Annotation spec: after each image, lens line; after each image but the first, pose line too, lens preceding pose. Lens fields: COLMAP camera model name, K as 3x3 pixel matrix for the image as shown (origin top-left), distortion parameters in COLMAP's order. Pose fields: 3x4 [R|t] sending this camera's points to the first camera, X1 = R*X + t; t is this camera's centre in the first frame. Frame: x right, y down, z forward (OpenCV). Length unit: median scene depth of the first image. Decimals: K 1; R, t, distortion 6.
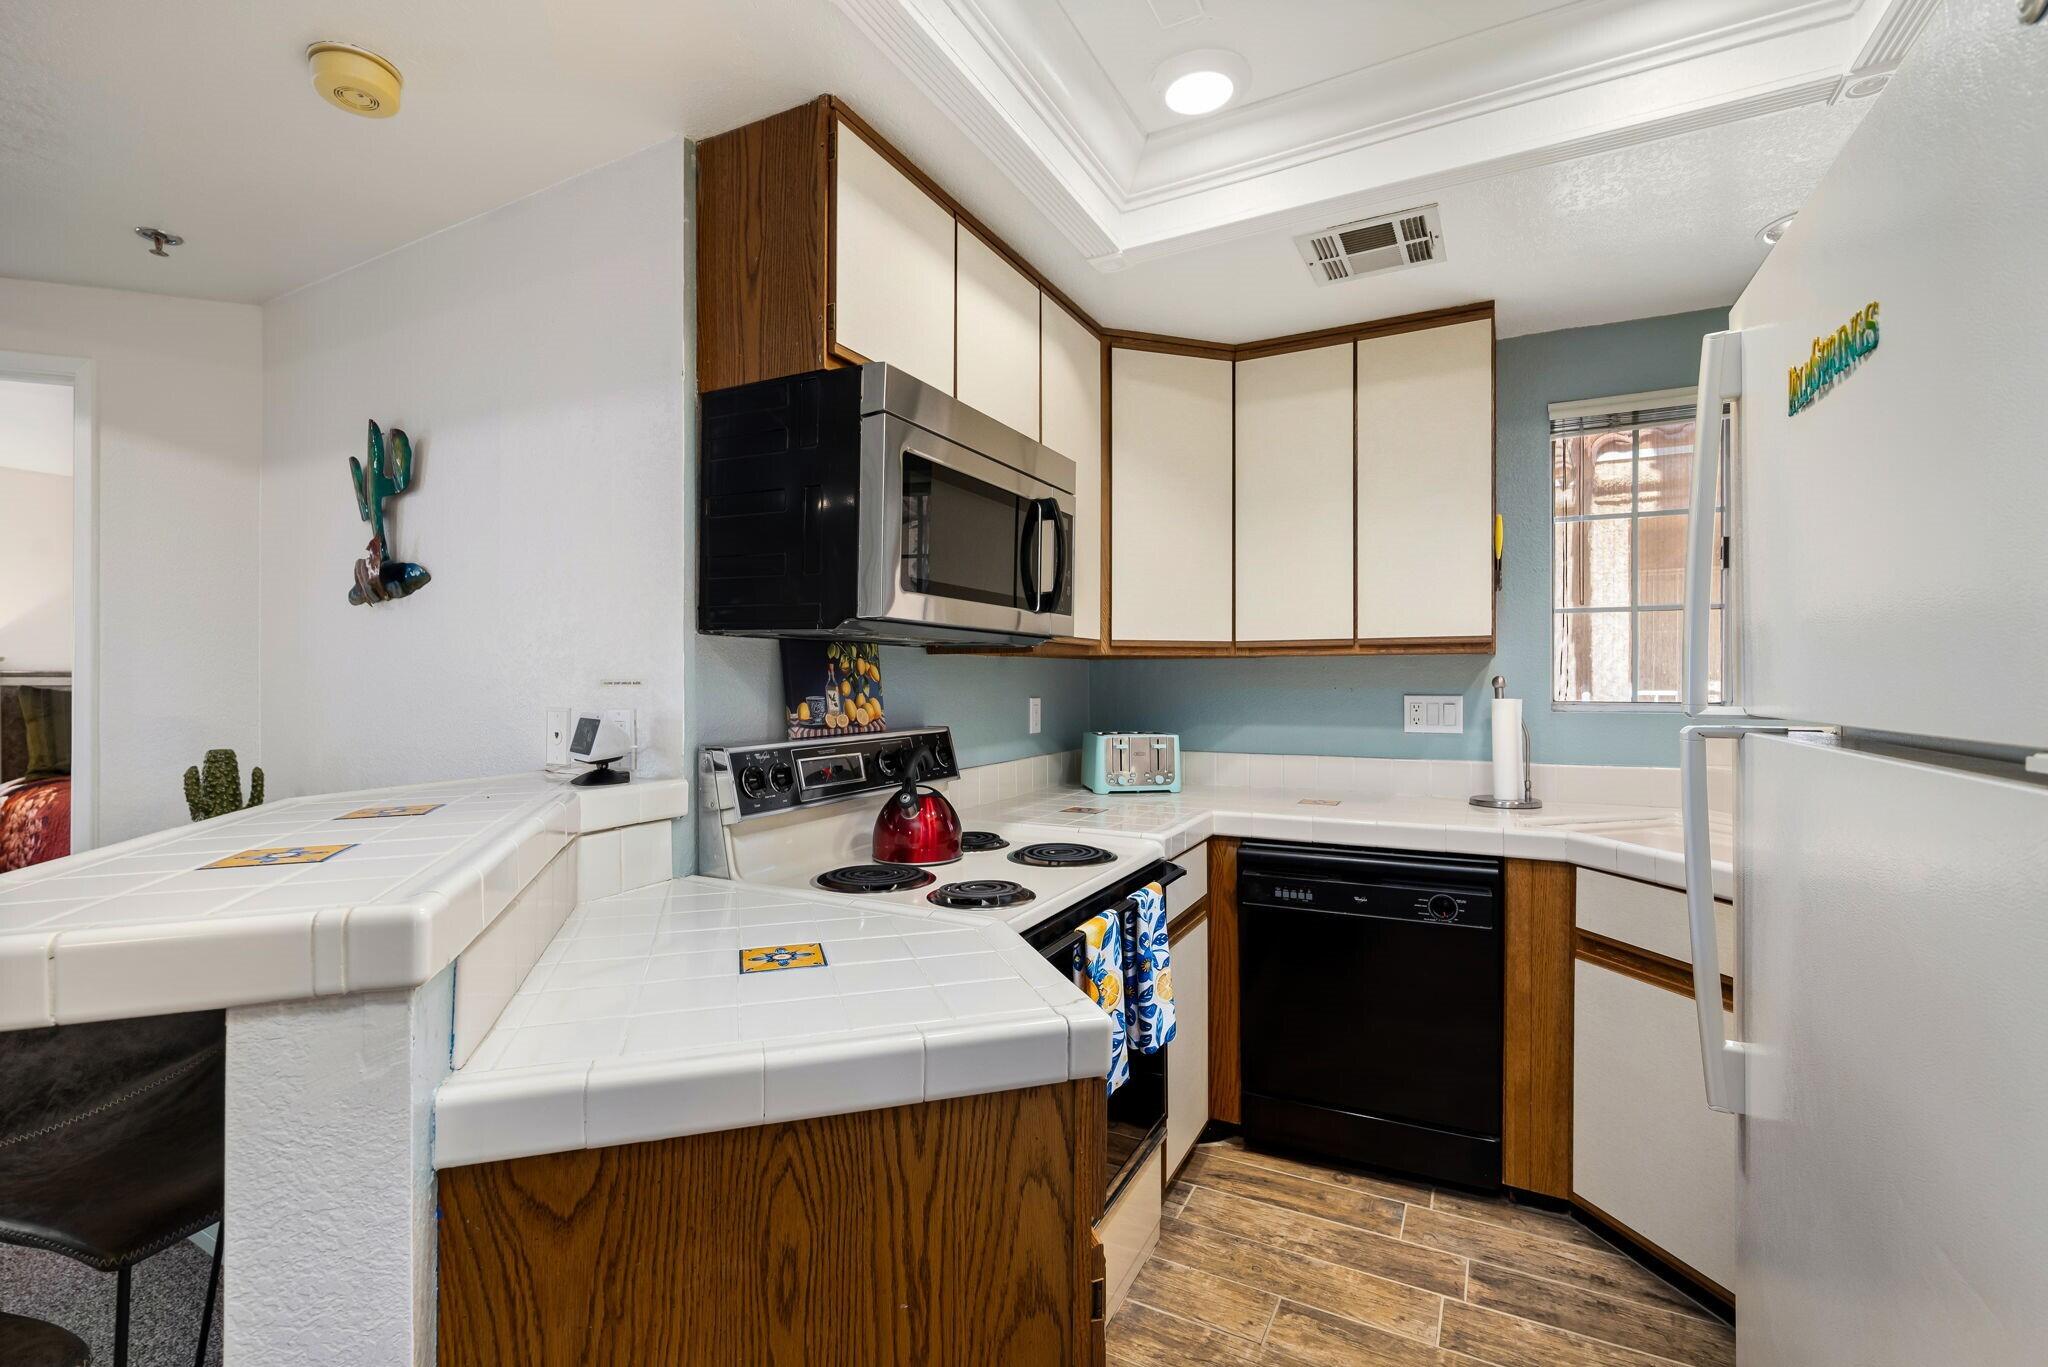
lens RADIAL K [[901.7, 0, 1024.3], [0, 901.7, 679.0], [0, 0, 1]] dist [0.000483, -0.002207]
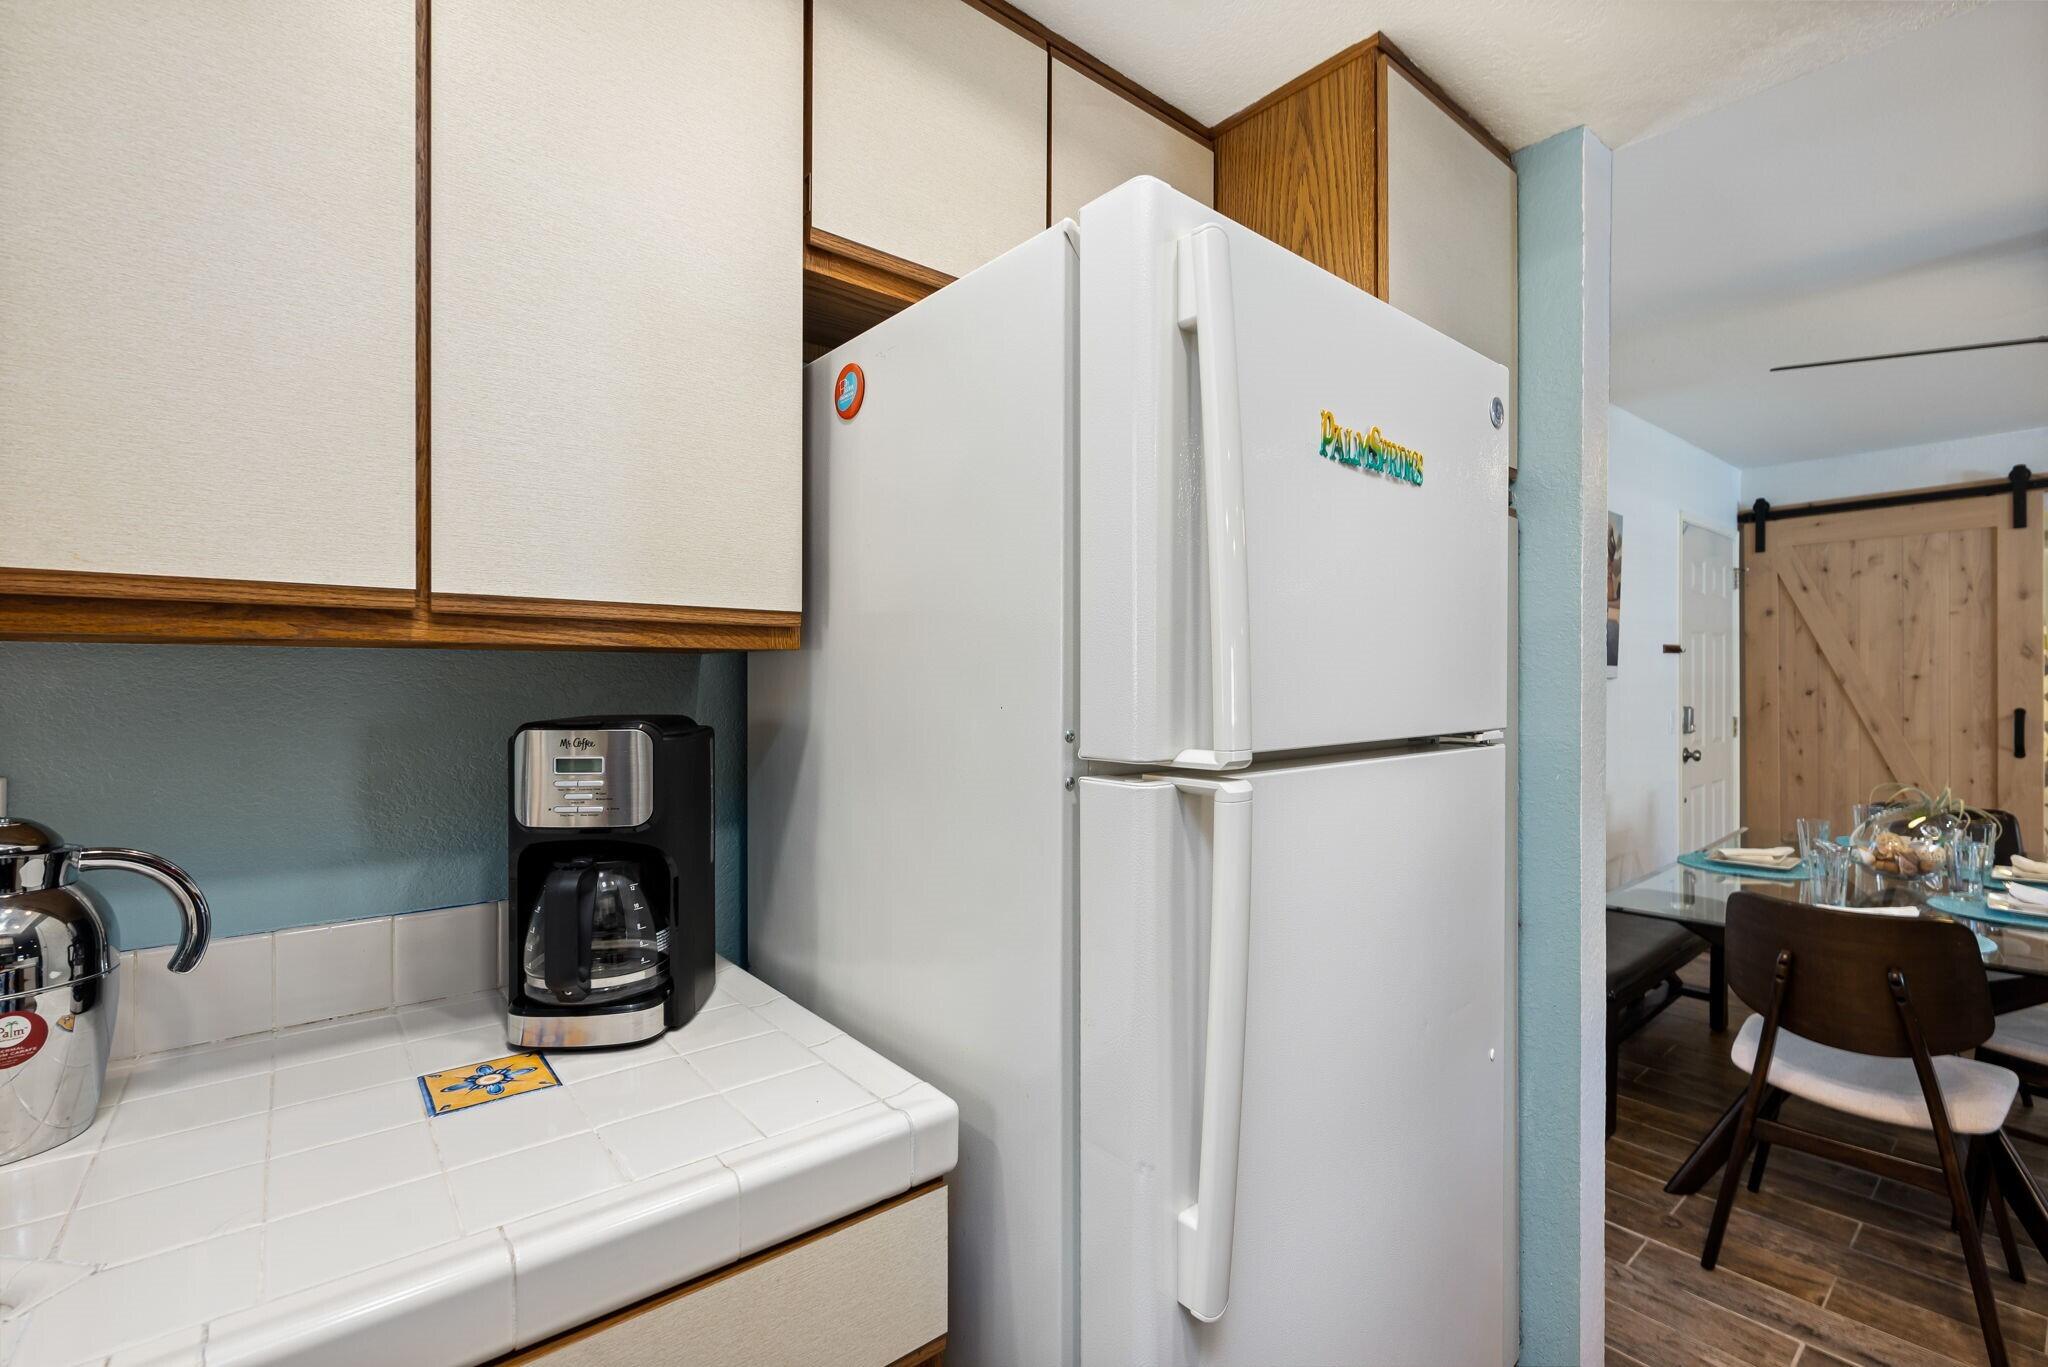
lens RADIAL K [[901.7, 0, 1032.6], [0, 901.7, 684.7], [0, 0, 1]] dist [0.000483, -0.002207]
pose [[-0.924141, 0.008813, 0.381949, 0.308011], [0.008414, 0.999961, -0.002715, -0.010765], [-0.381958, 0.000705, -0.924179, 0.851504]]
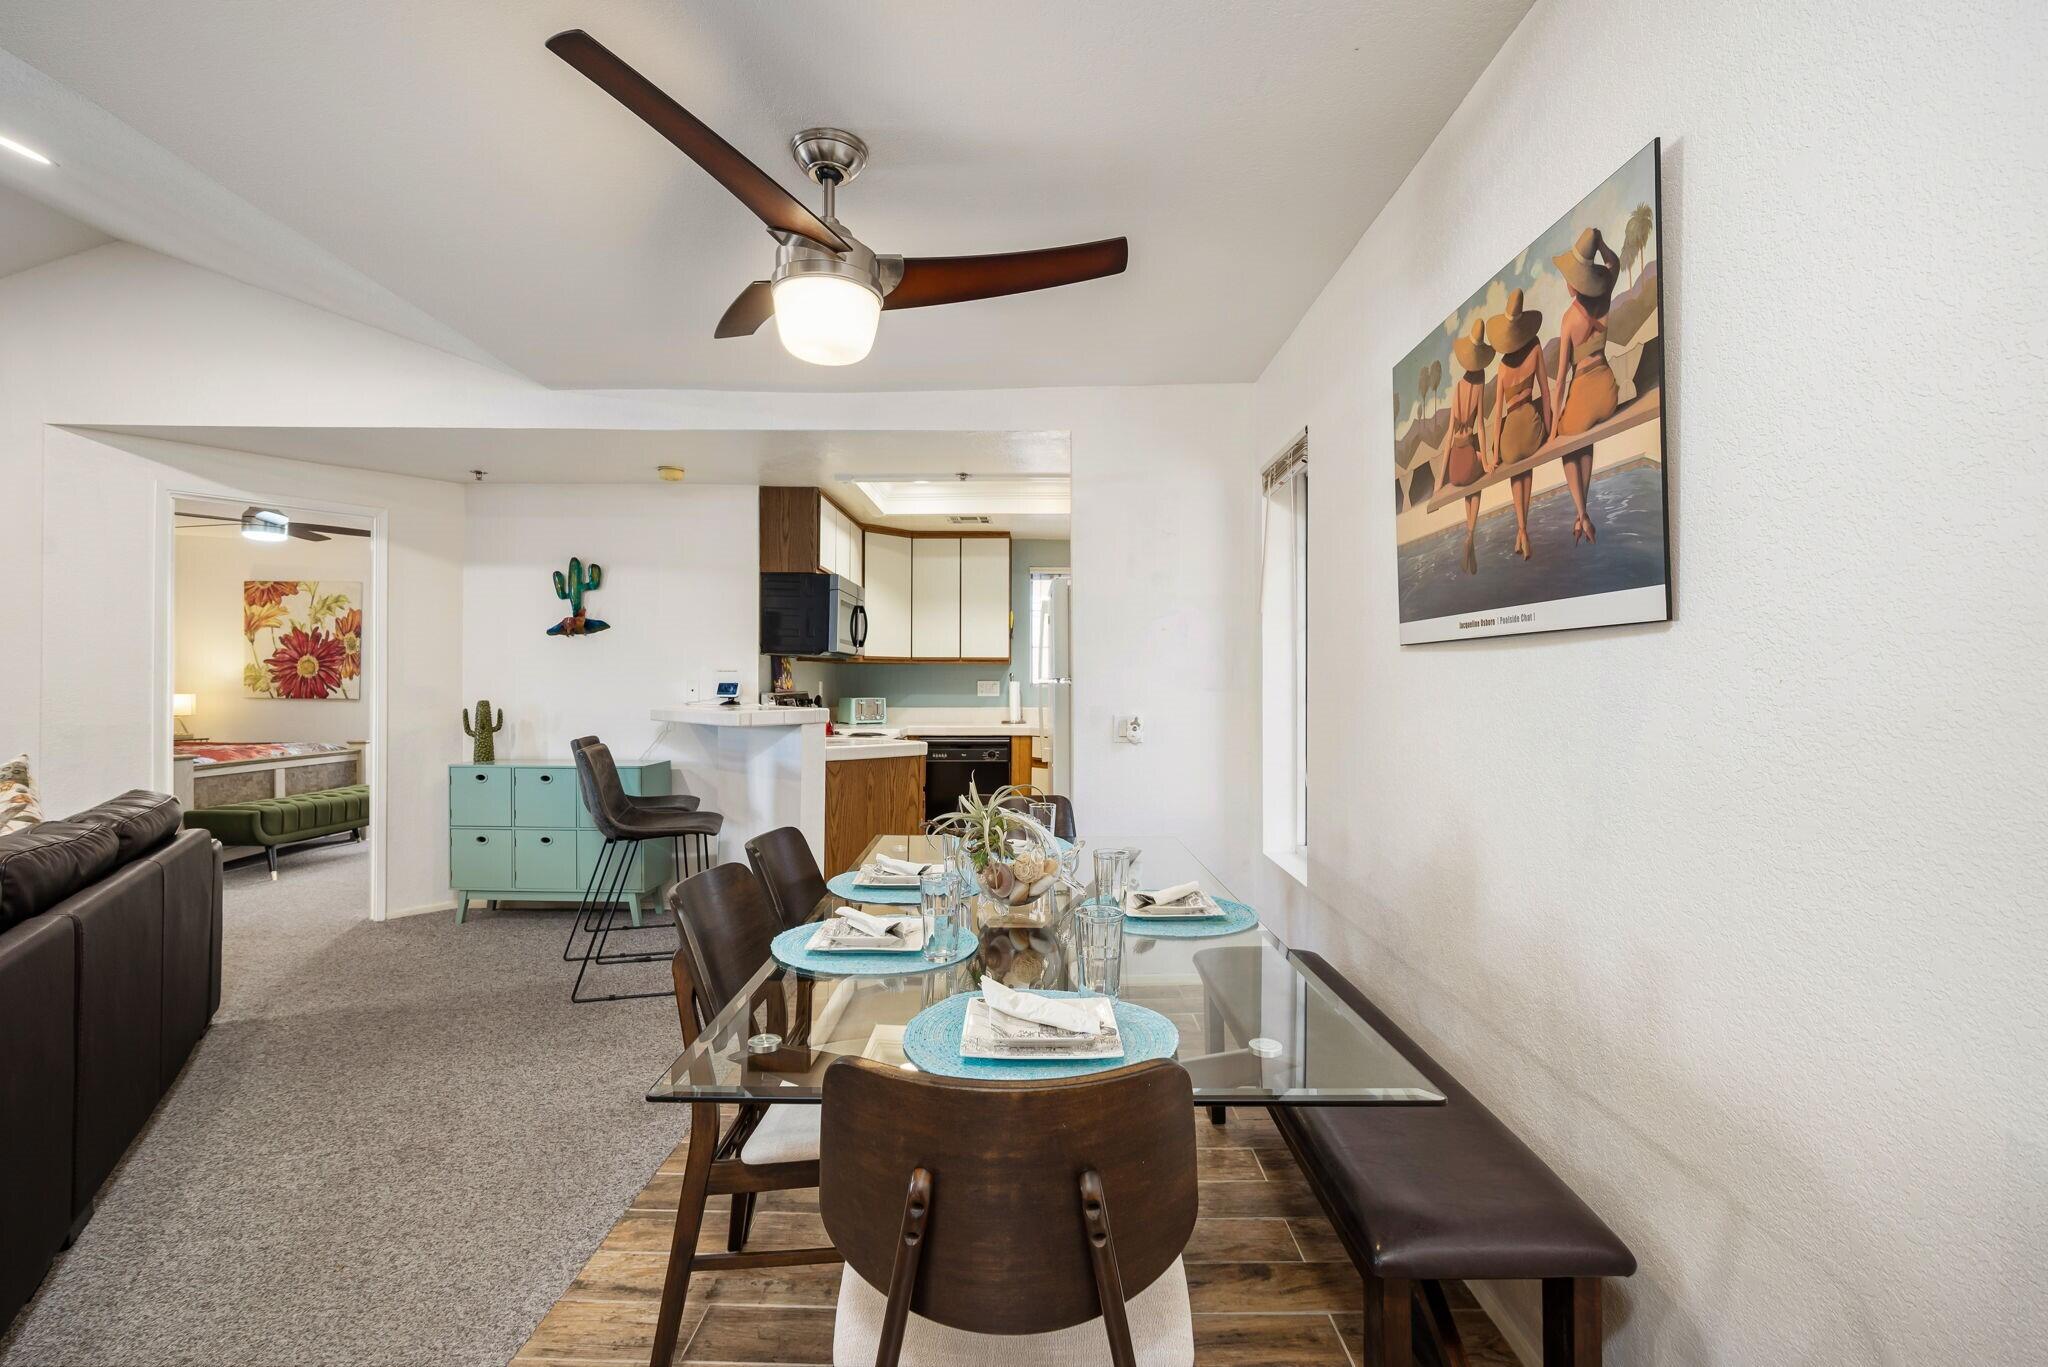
lens RADIAL K [[901.7, 0, 1026.4], [0, 901.7, 683.1], [0, 0, 1]] dist [0.000483, -0.002207]
pose [[0.890717, 0.004619, 0.454535, -0.743196], [-0.005875, 0.999982, 0.001352, 0.026613], [-0.454521, -0.003875, 0.890728, -1.607962]]
